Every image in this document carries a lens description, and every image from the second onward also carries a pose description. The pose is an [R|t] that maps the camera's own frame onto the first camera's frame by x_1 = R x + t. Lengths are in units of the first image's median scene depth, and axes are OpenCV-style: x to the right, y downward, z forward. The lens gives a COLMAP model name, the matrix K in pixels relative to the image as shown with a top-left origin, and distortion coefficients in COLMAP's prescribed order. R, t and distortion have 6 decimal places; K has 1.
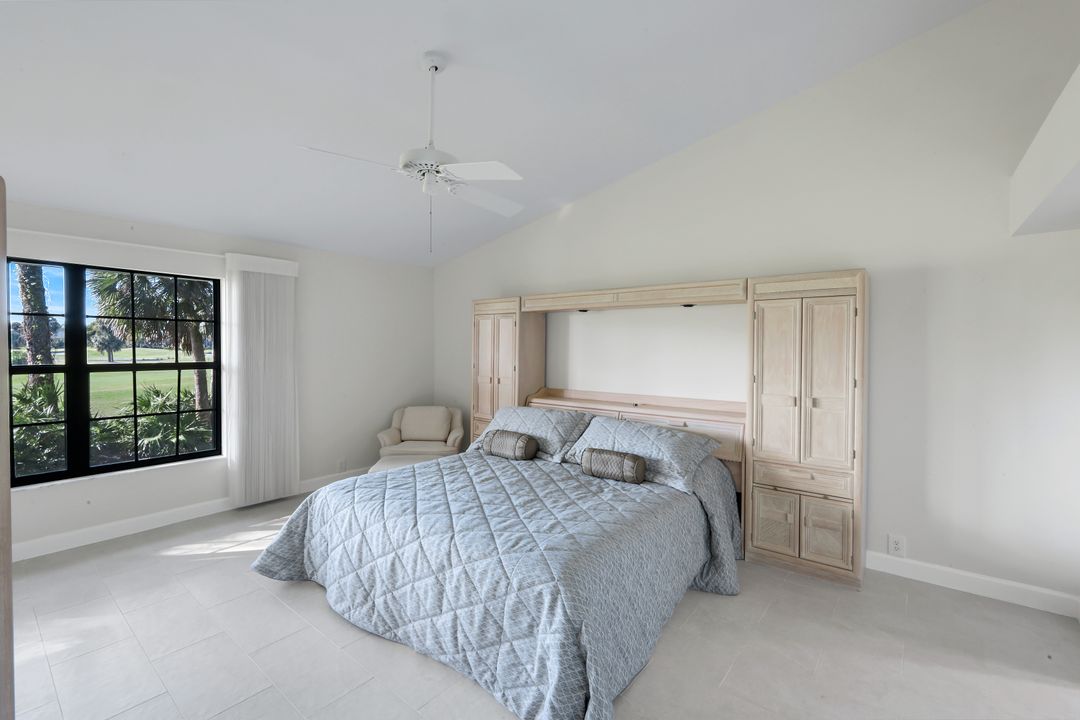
lens RADIAL K [[470.2, 0, 540.7], [0, 470.2, 349.1], [0, 0, 1]] dist [0.000802, 0.000083]
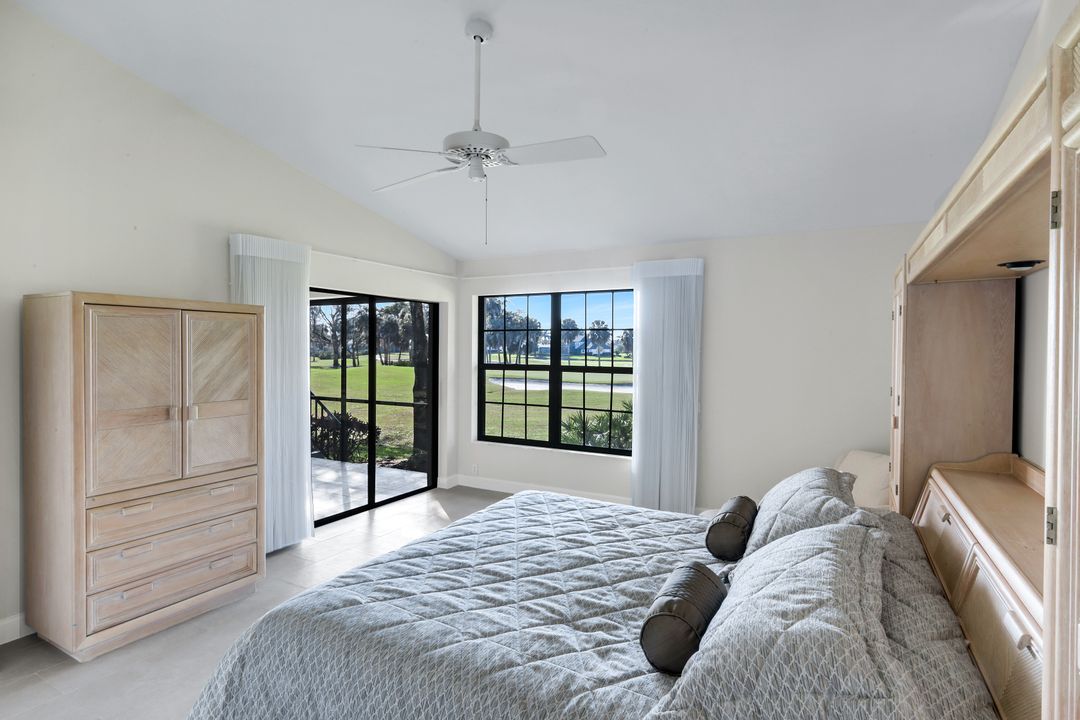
lens RADIAL K [[566.1, 0, 541.8], [0, 566.1, 350.3], [0, 0, 1]] dist [-0.002320, -0.000011]
pose [[0.168162, 0.002474, -0.985756, 0.768405], [-0.016917, 0.999857, -0.000377, -0.008941], [0.985614, 0.016739, 0.168179, 0.866068]]
